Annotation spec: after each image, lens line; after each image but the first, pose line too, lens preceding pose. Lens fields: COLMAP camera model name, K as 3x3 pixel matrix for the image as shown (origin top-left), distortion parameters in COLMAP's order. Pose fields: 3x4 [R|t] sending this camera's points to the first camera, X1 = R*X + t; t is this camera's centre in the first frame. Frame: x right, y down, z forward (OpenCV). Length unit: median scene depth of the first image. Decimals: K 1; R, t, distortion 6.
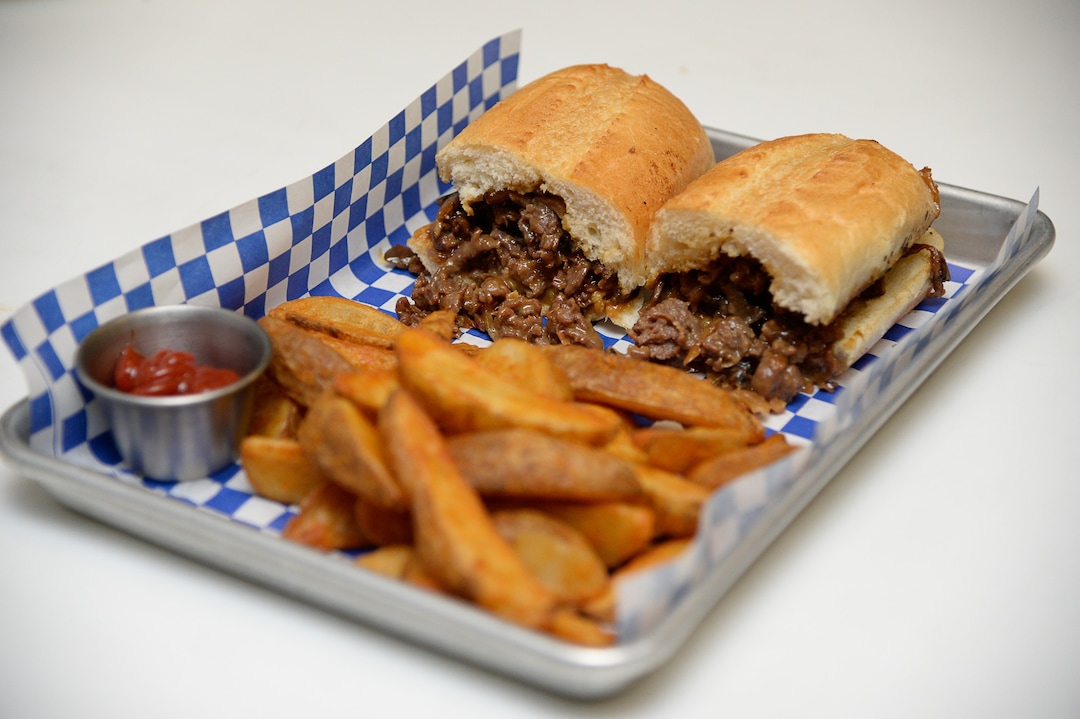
lens RADIAL K [[2074.7, 0, 540.0], [0, 2074.7, 359.5], [0, 0, 1]] dist [-0.338331, 5.831373]
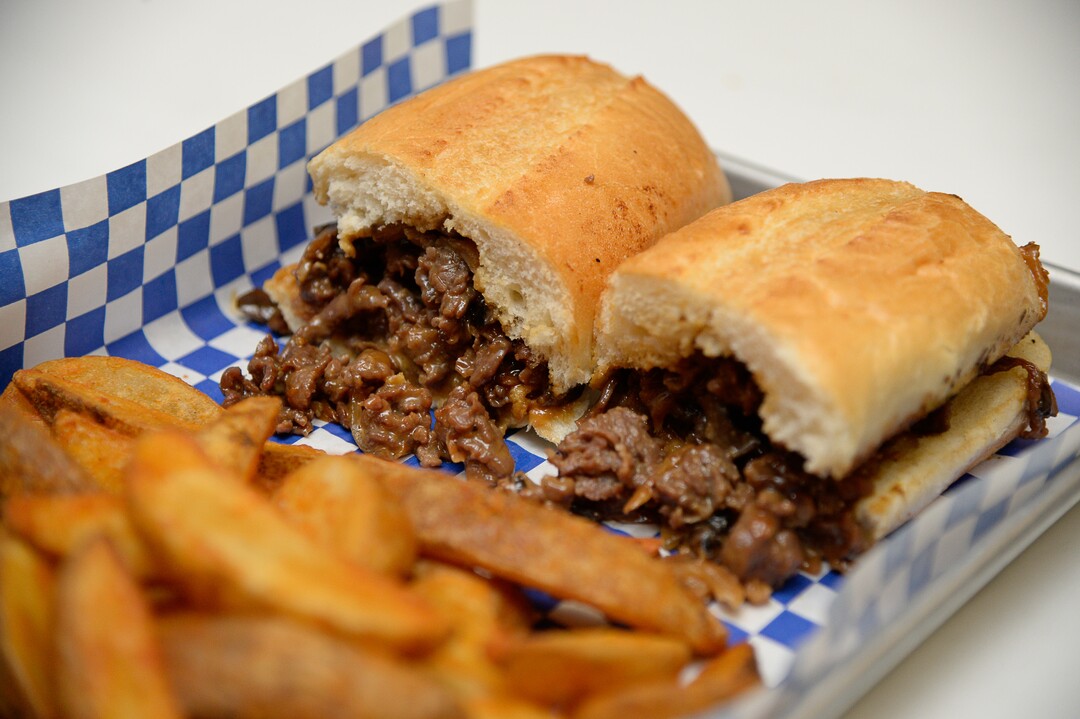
lens RADIAL K [[2074.7, 0, 540.0], [0, 2074.7, 359.5], [0, 0, 1]] dist [-0.338331, 5.831373]
pose [[0.993308, 0.090536, -0.071712, 0.083652], [-0.091606, 0.995726, -0.011759, -0.034603], [0.070341, 0.018249, 0.997356, 0.338318]]
